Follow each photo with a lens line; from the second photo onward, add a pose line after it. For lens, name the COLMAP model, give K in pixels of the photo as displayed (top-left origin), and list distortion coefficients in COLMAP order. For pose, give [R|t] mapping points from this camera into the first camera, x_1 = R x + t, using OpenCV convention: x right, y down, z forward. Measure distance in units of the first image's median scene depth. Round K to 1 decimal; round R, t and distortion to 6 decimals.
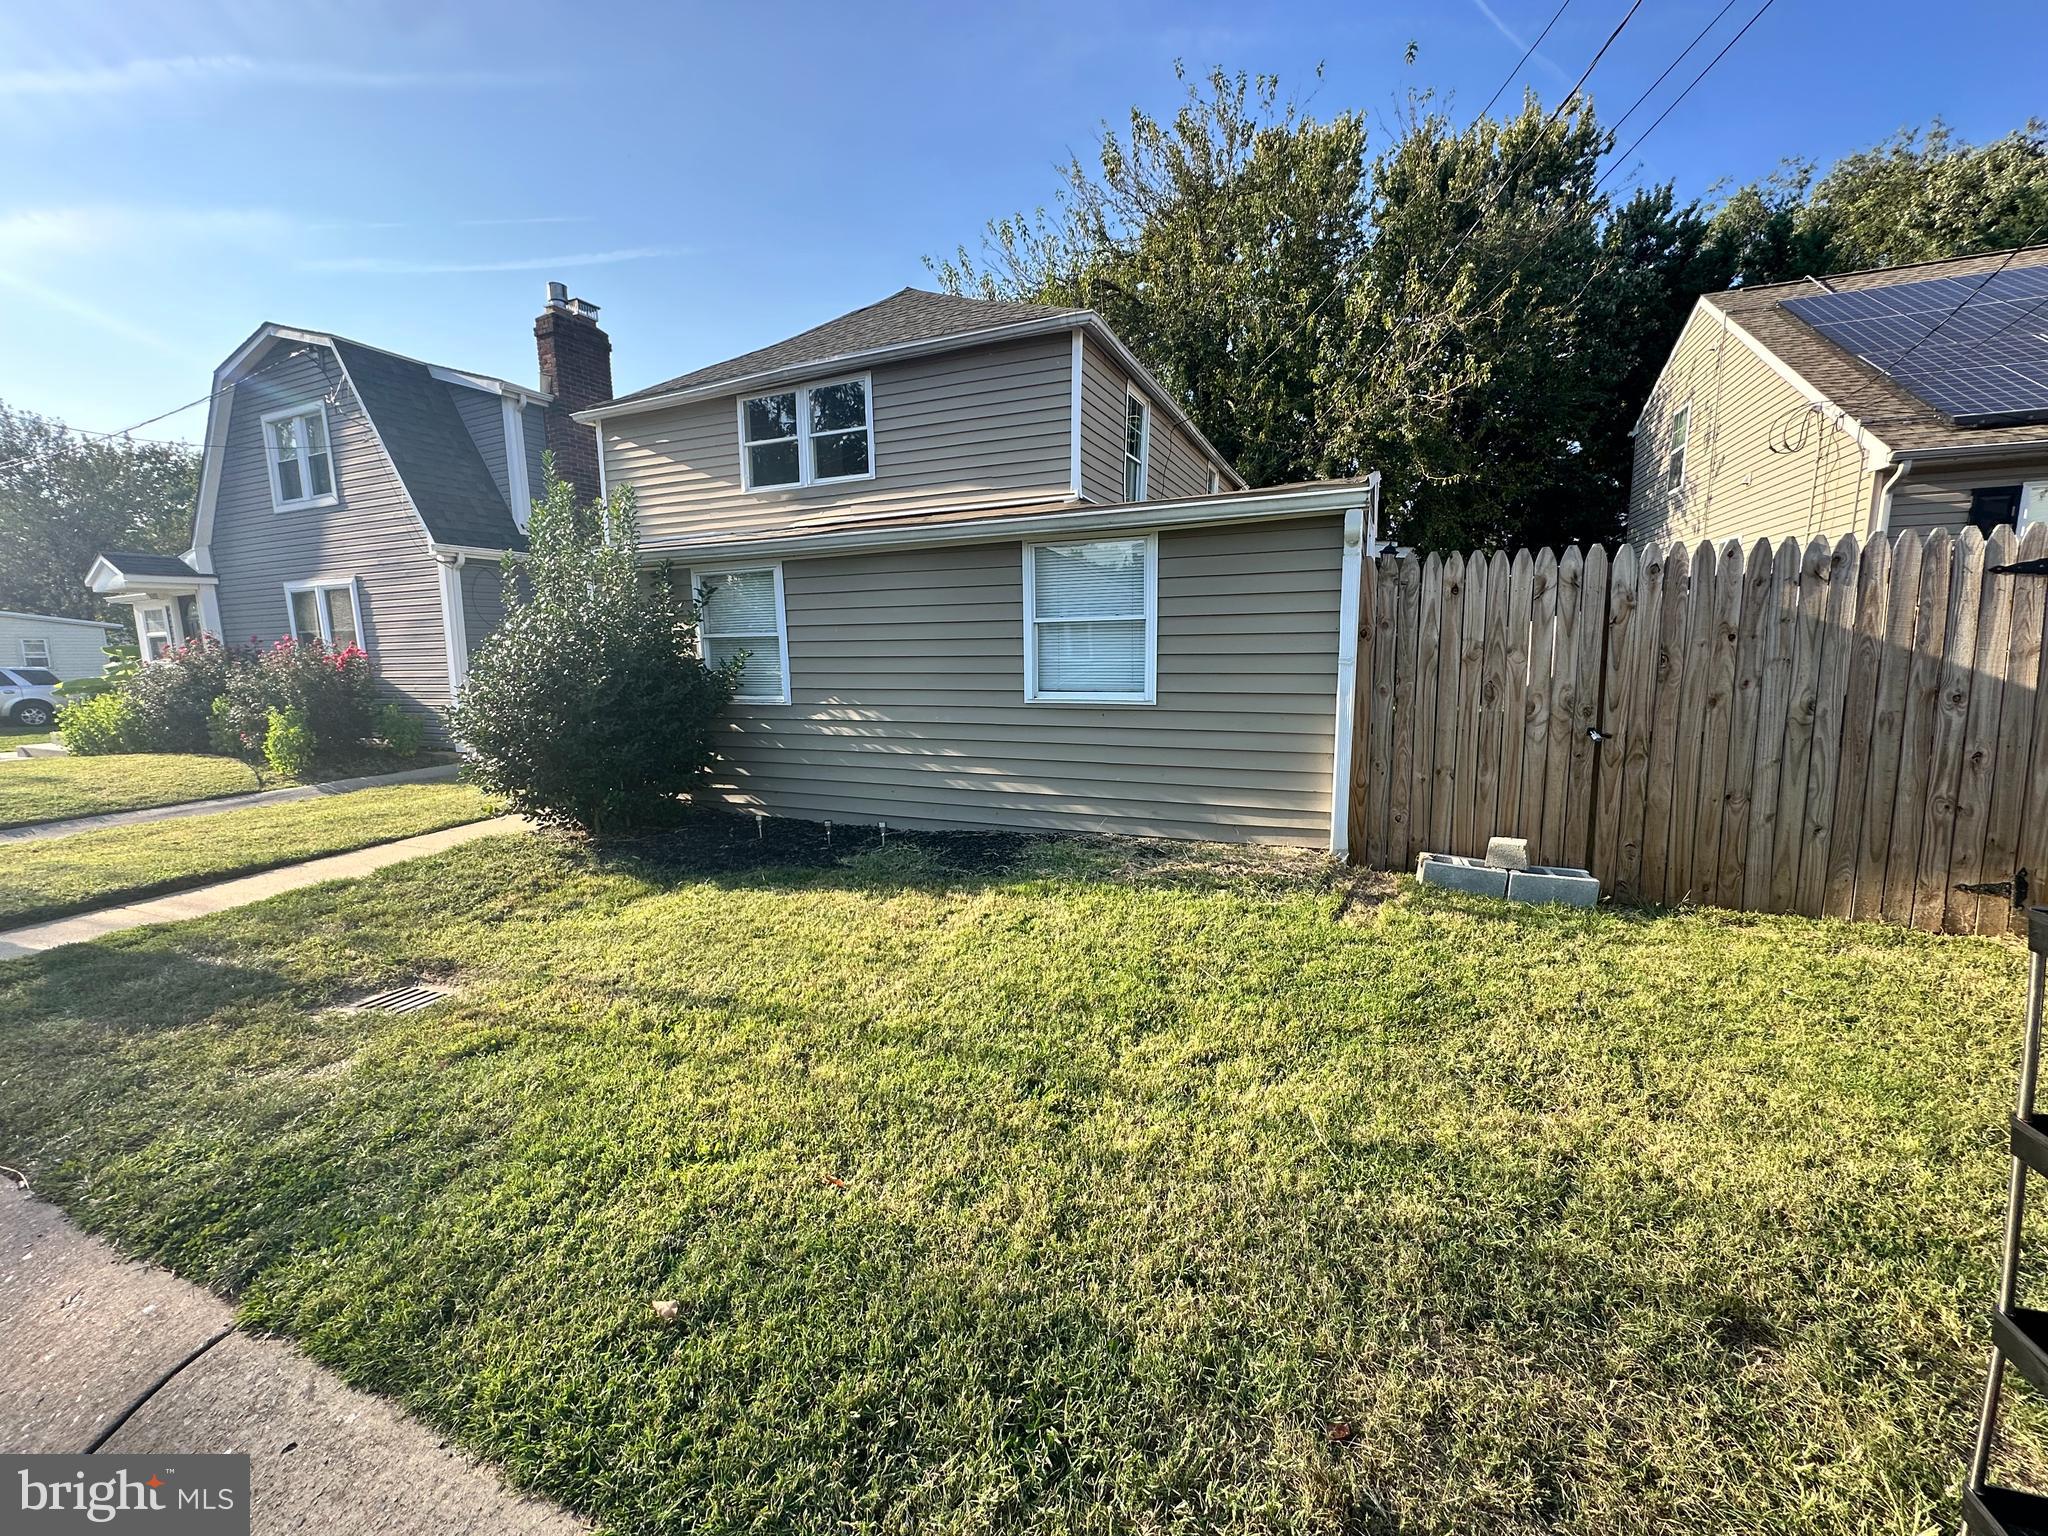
lens RADIAL K [[815.4, 0, 1024.0], [0, 815.4, 768.0], [0, 0, 1]] dist [-0.003404, 0.000004]
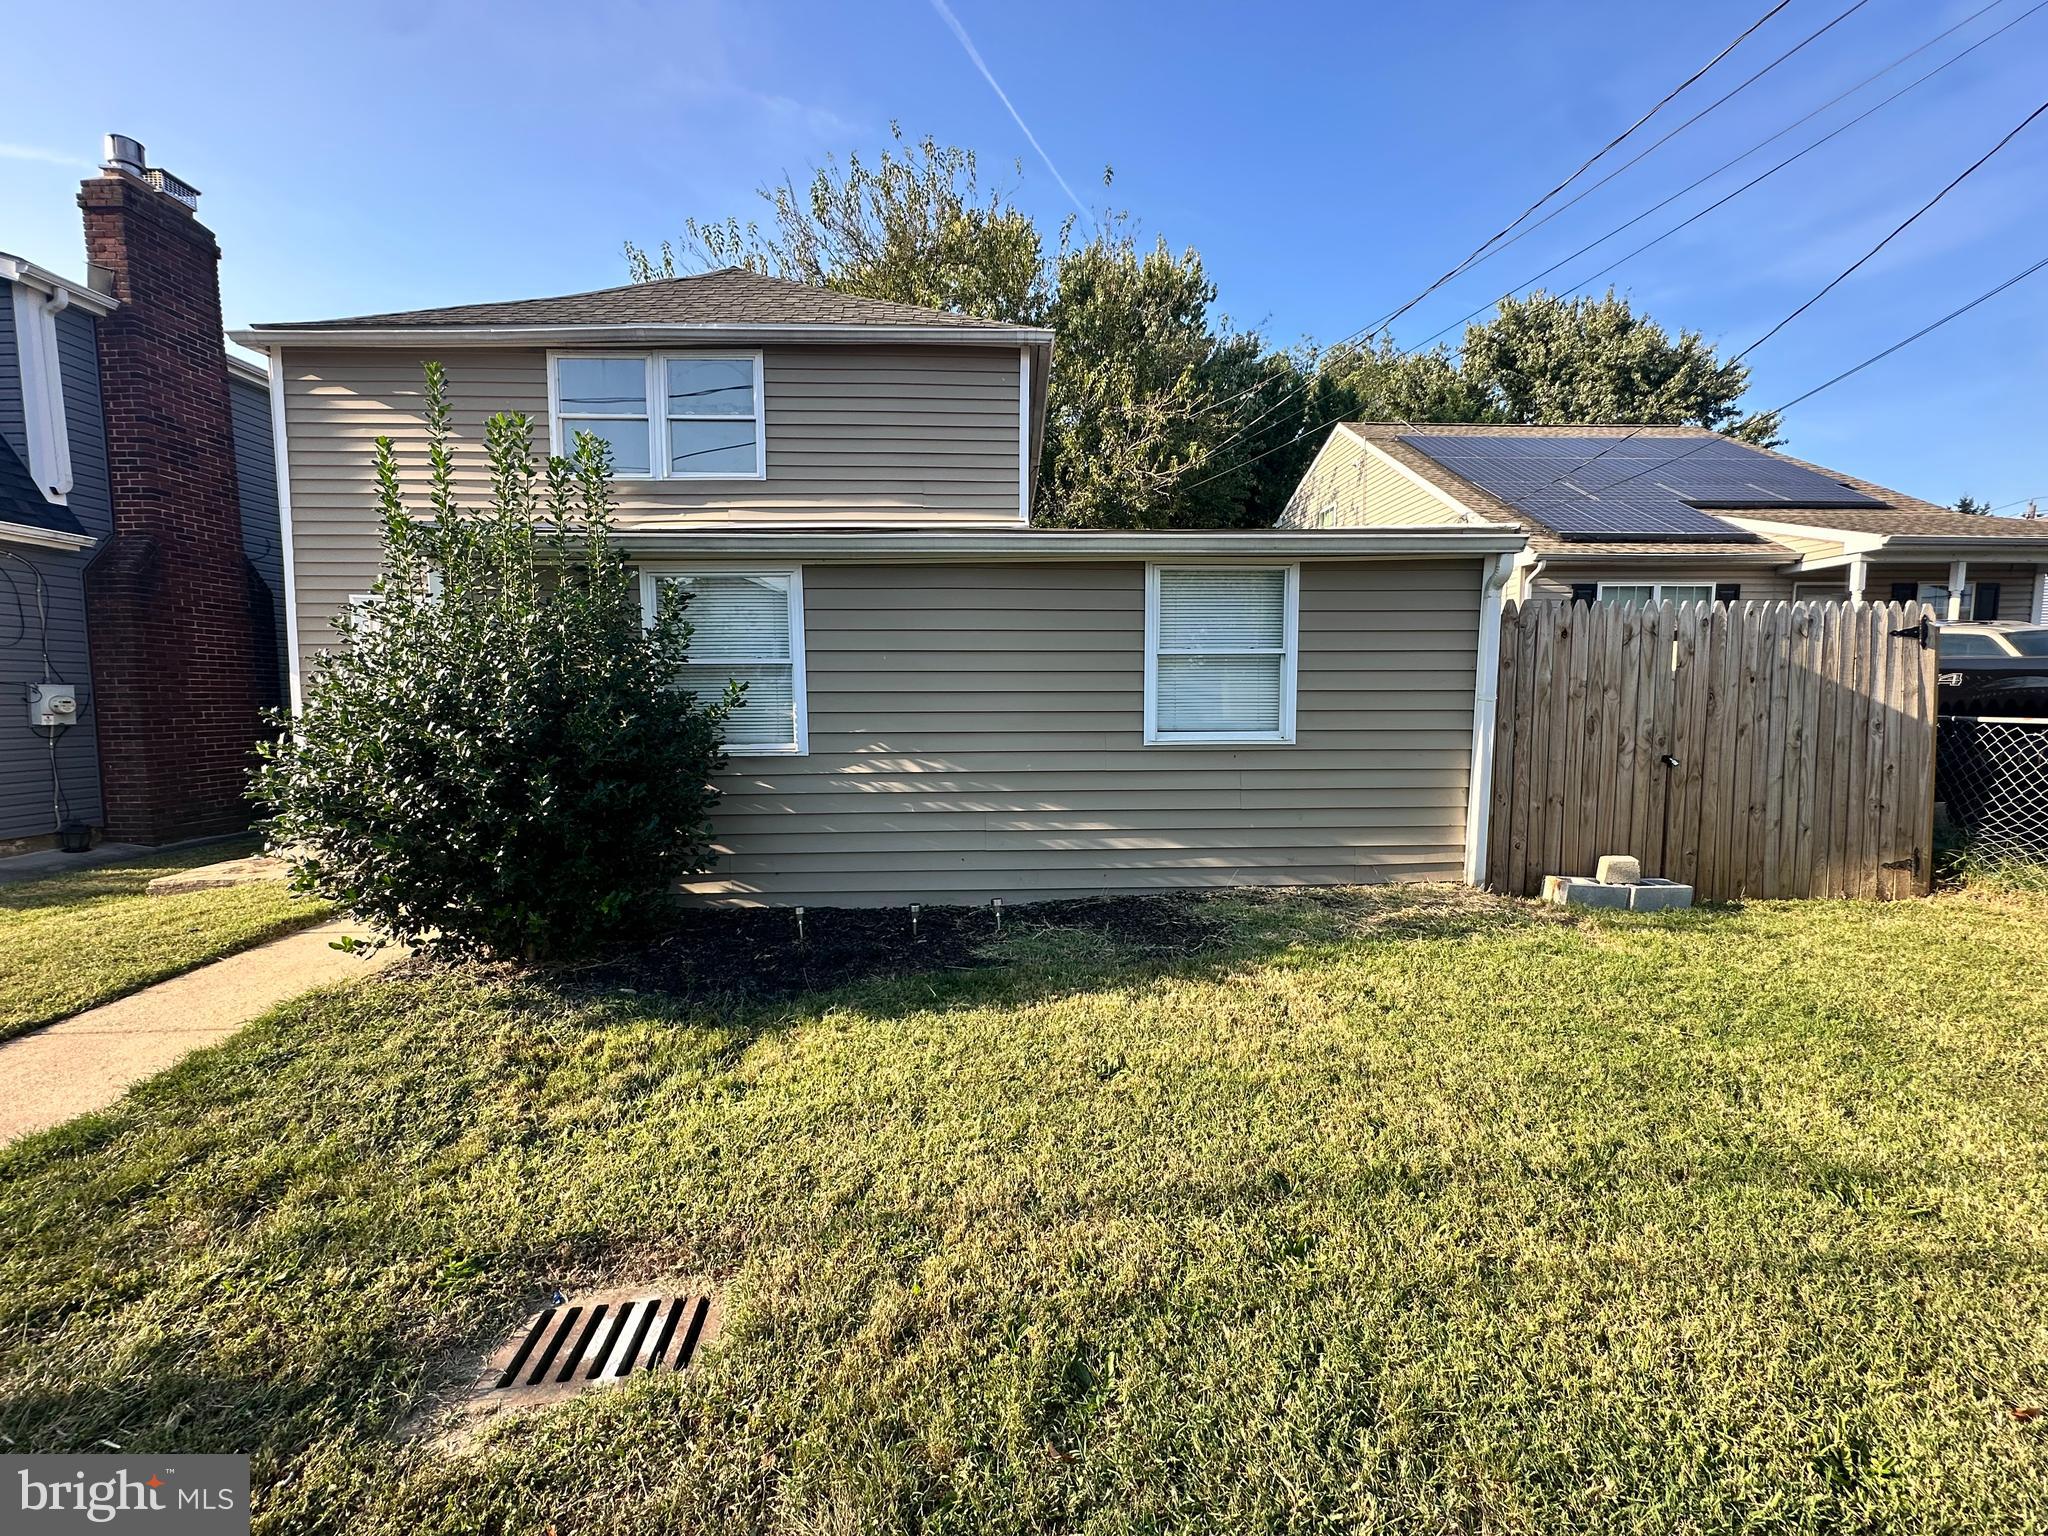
lens RADIAL K [[815.4, 0, 1024.0], [0, 815.4, 768.0], [0, 0, 1]] dist [-0.003404, 0.000004]
pose [[0.899339, -0.029896, 0.436228, -0.573076], [0.056252, 0.997280, -0.047625, -0.024664], [-0.433618, 0.067370, 0.898575, 0.316115]]
